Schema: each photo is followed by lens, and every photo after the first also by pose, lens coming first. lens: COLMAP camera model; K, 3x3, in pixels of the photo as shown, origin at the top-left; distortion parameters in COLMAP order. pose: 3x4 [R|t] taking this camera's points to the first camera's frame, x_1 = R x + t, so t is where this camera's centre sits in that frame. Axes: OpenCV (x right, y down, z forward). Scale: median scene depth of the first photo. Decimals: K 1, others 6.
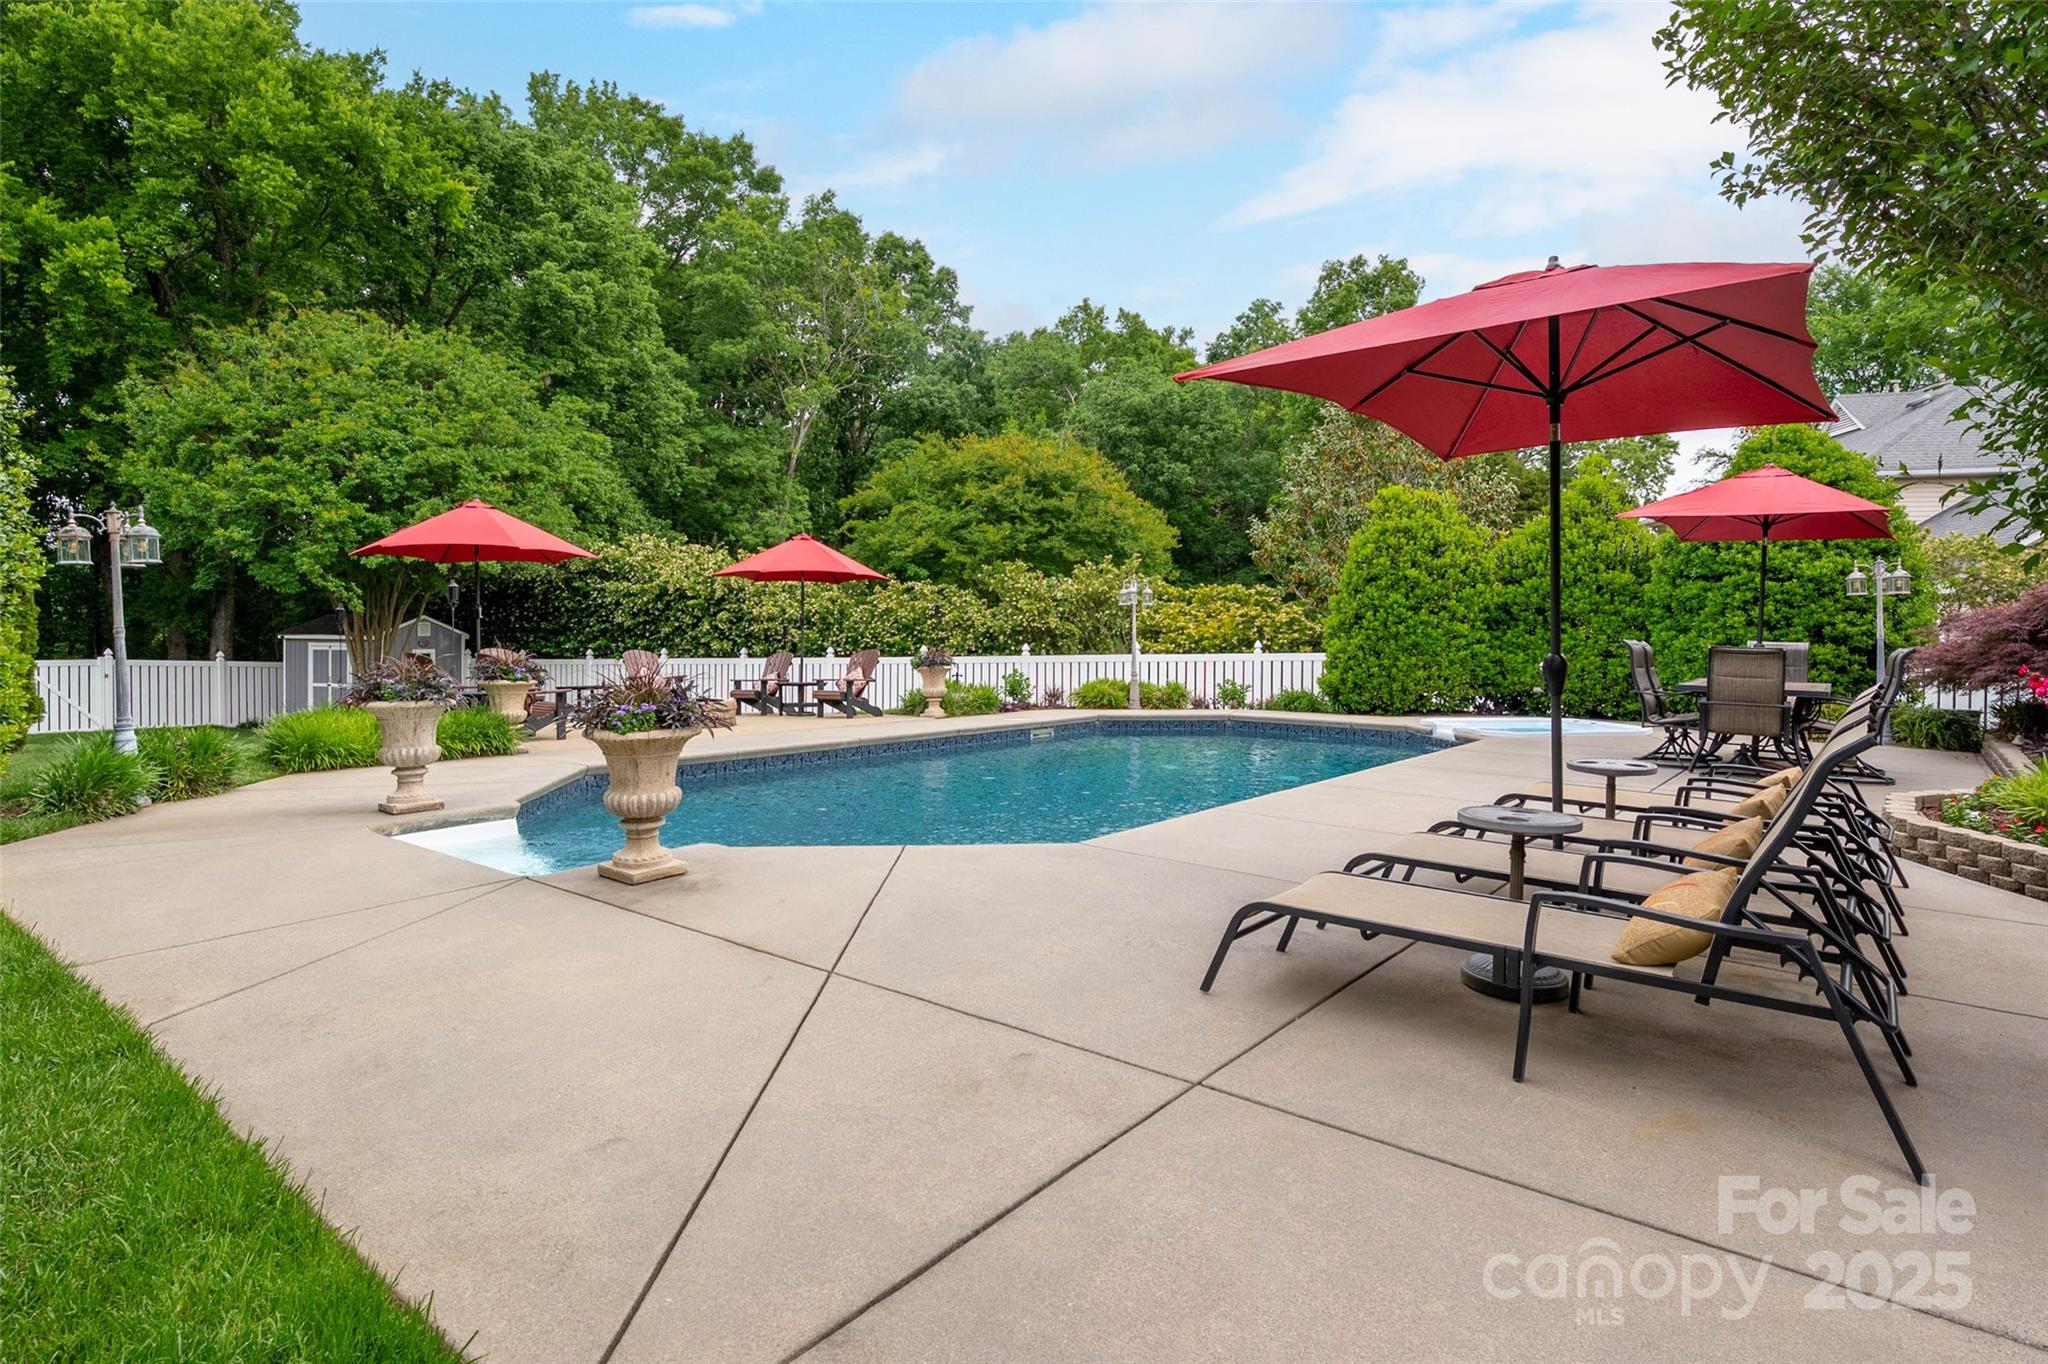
lens RADIAL K [[1090.1, 0, 1023.4], [0, 1090.1, 645.9], [0, 0, 1]] dist [0.002778, -0.027167]
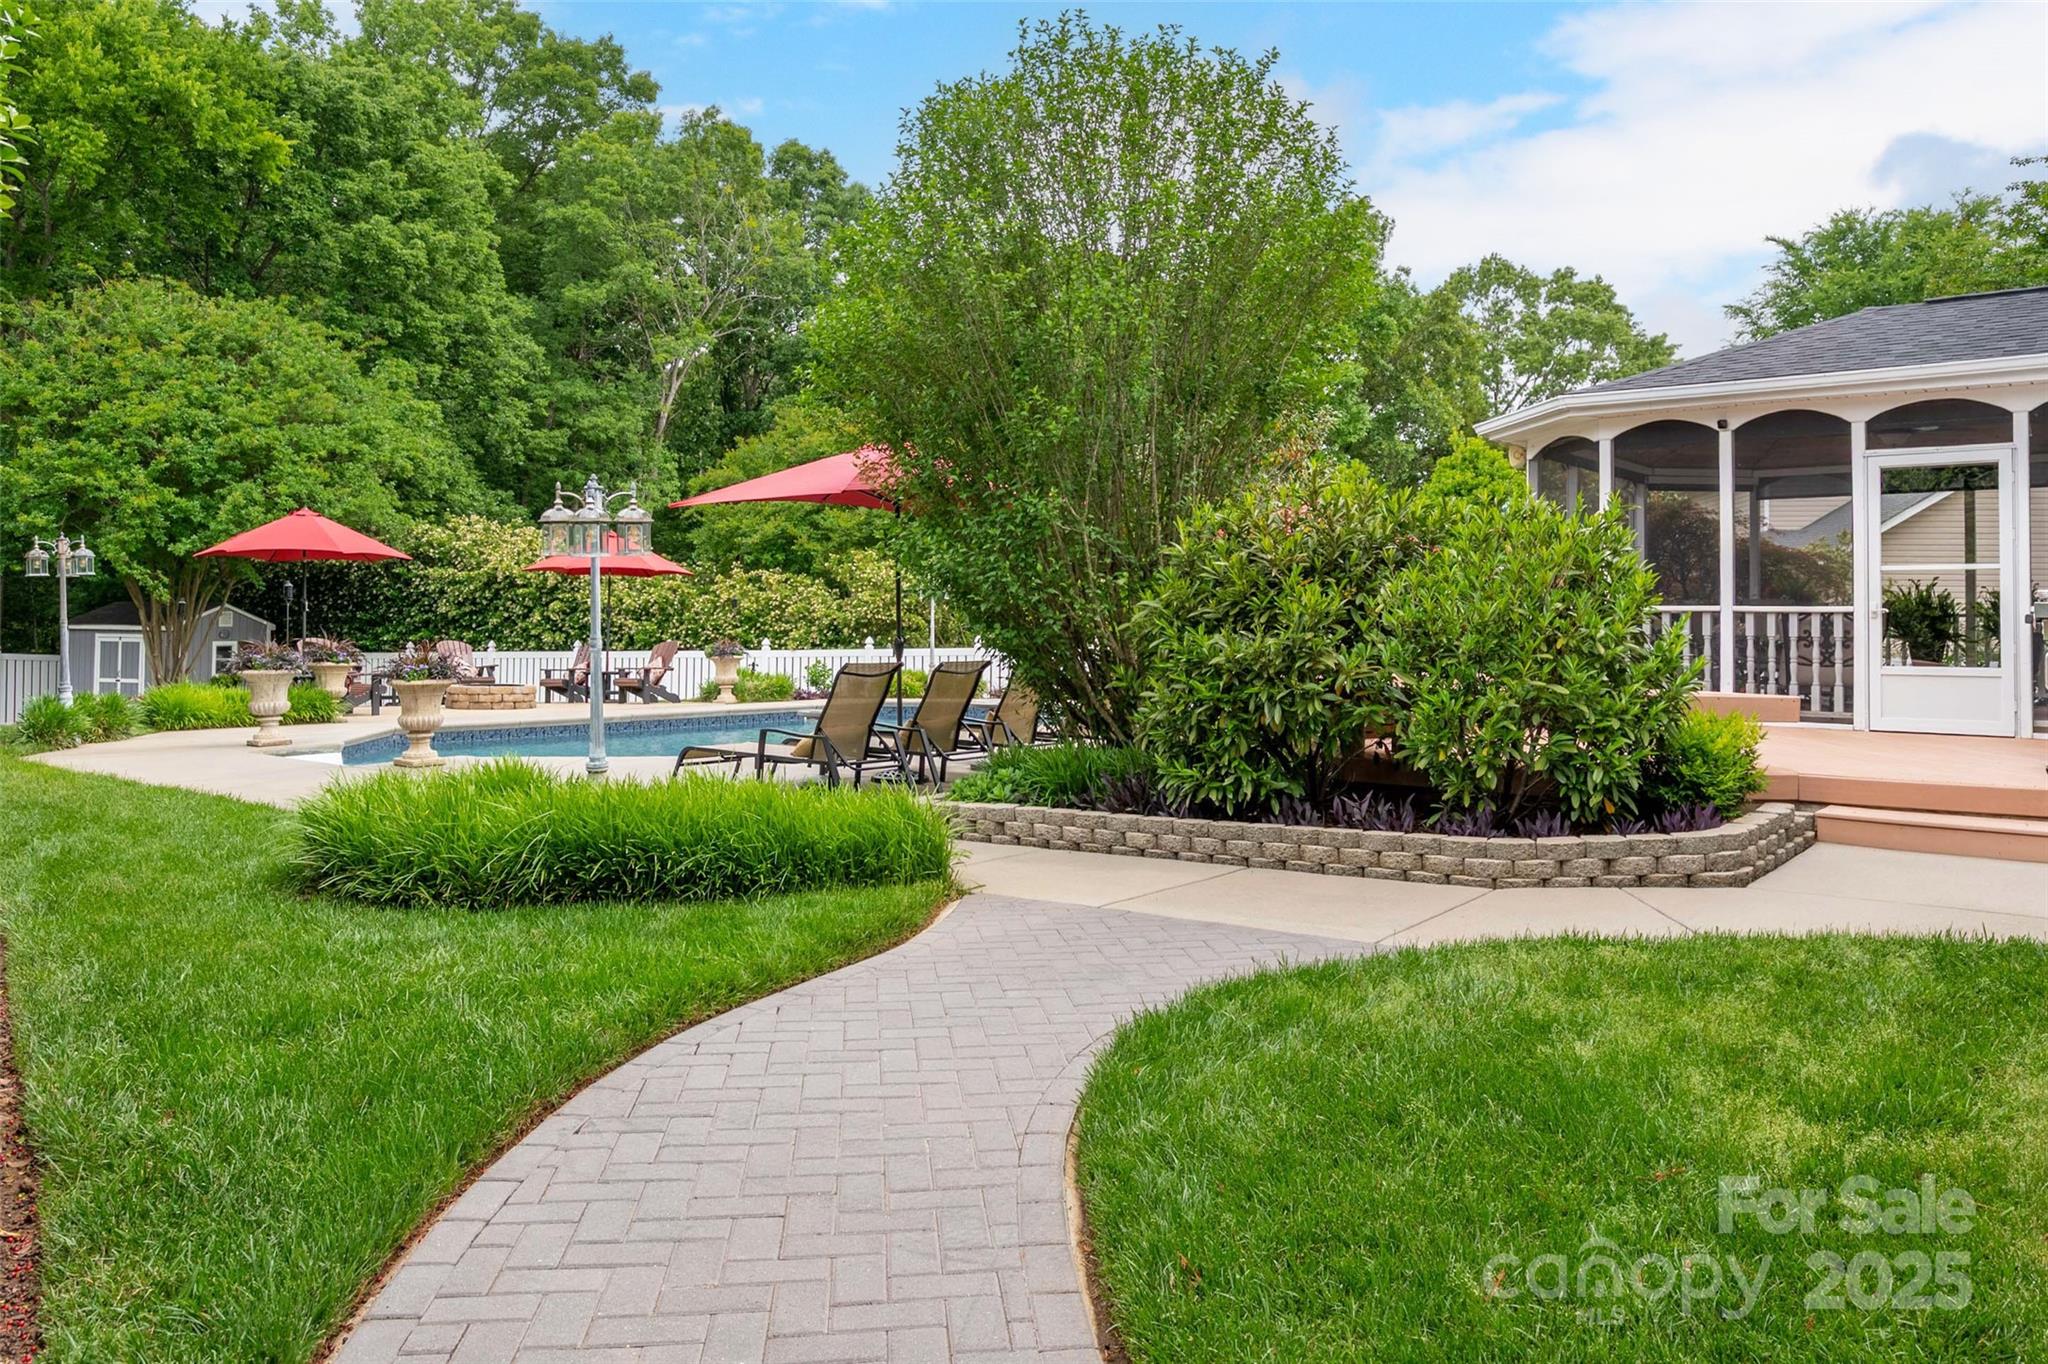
lens RADIAL K [[1415.5, 0, 1027.9], [0, 1415.5, 578.8], [0, 0, 1]] dist [-0.005339, -0.003995]
pose [[0.999601, 0.004722, 0.027855, 0.094312], [-0.003463, 0.998977, -0.045095, 0.002406], [-0.028039, 0.044980, 0.998594, -0.218441]]
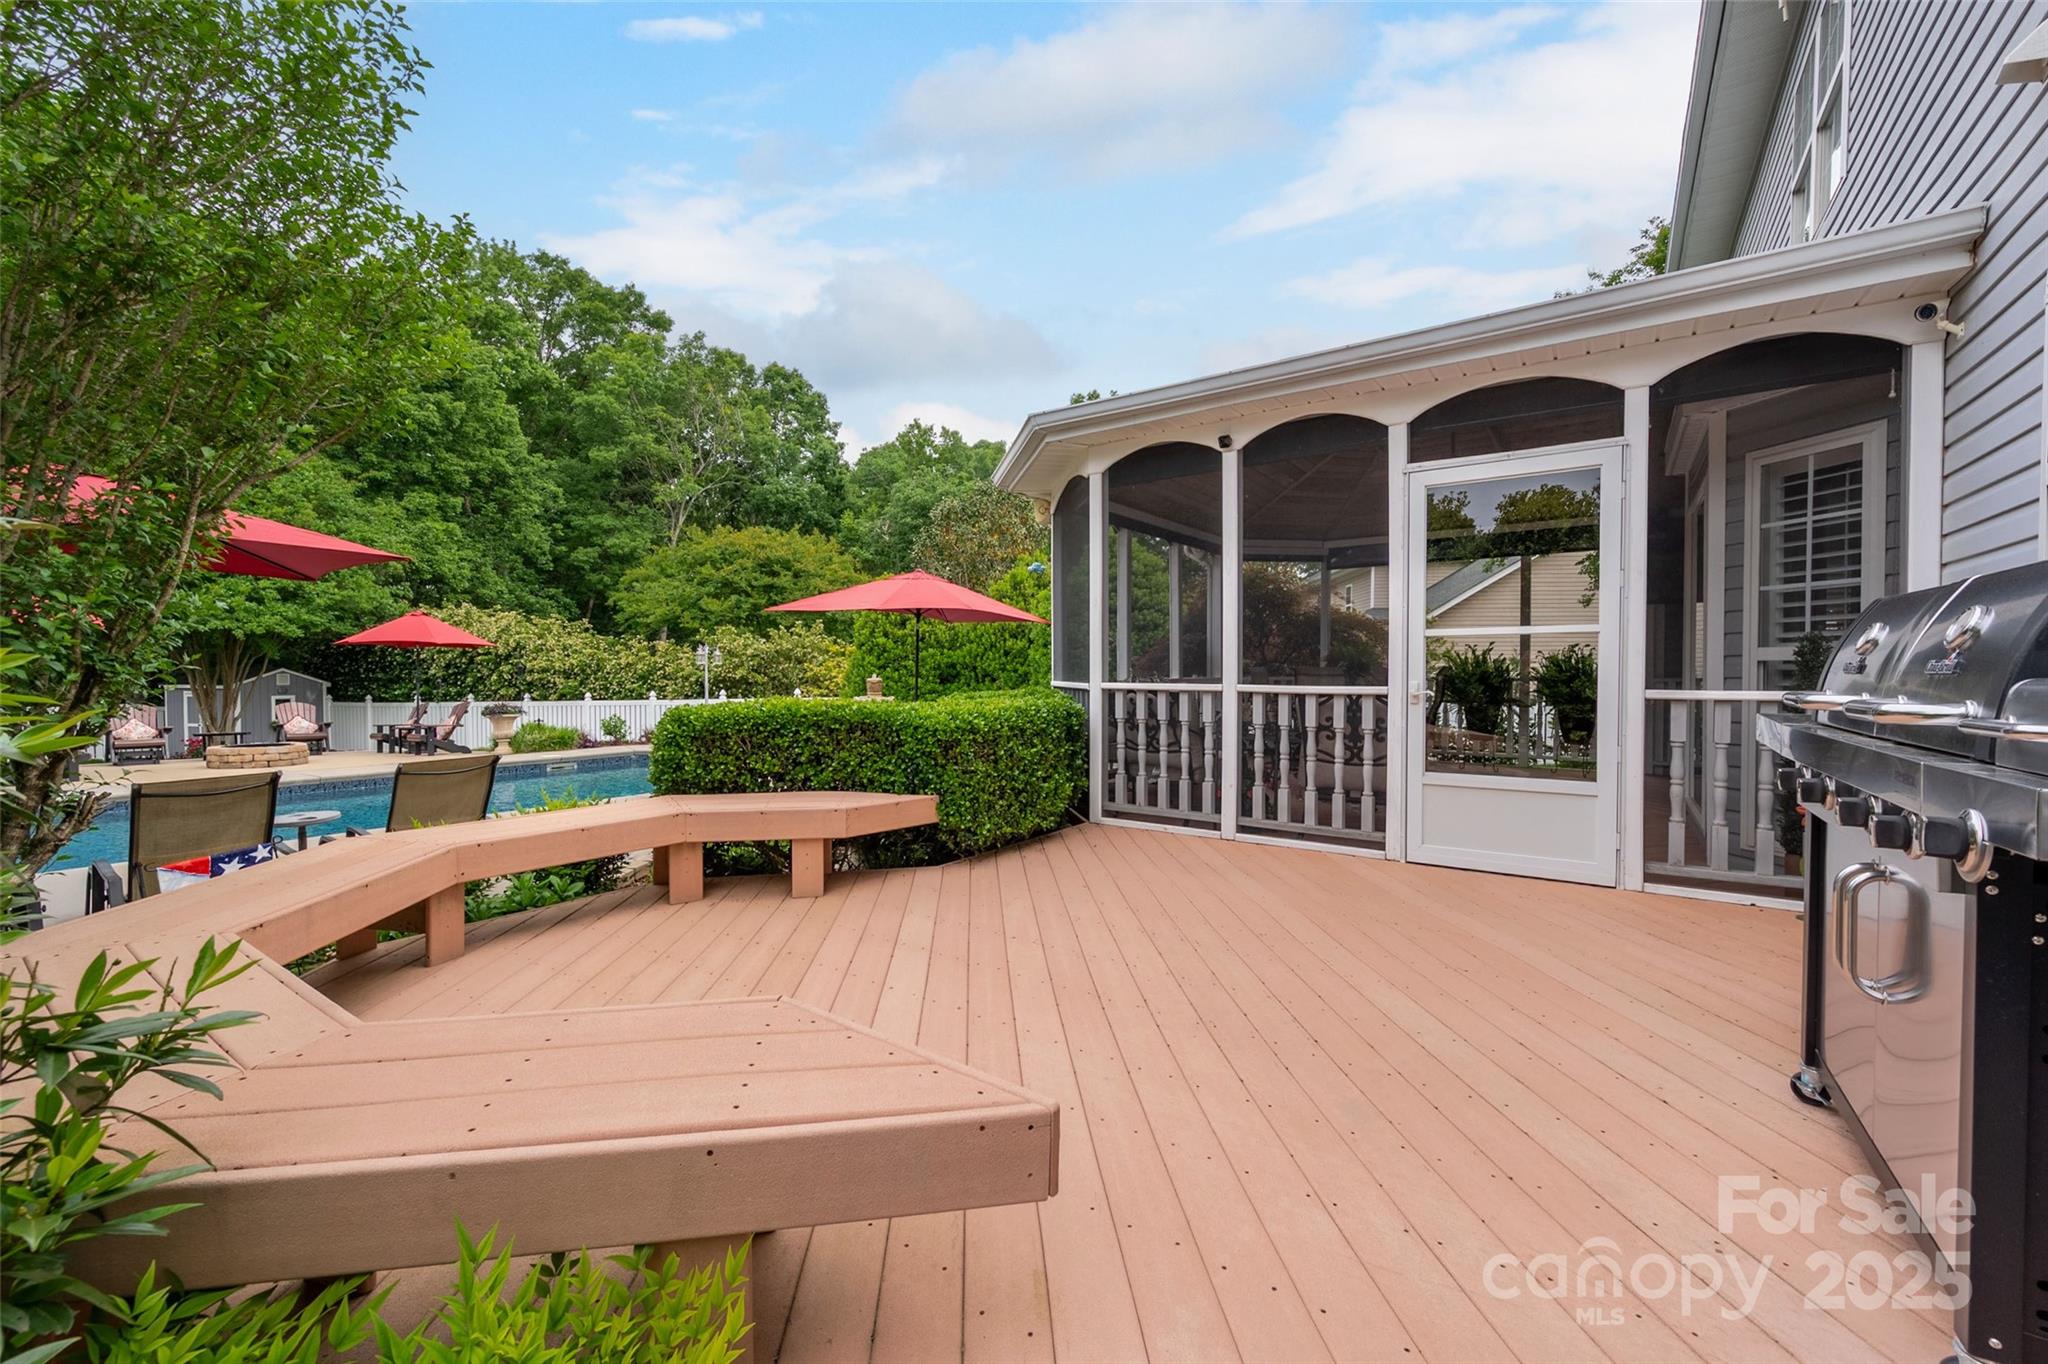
lens RADIAL K [[831.7, 0, 1006.0], [0, 831.7, 685.5], [0, 0, 1]] dist [0.000776, 0.000234]
pose [[0.996799, -0.007451, 0.079601, 0.230616], [0.007066, 0.999962, 0.005109, -0.008744], [-0.079636, -0.004530, 0.996814, -0.014340]]
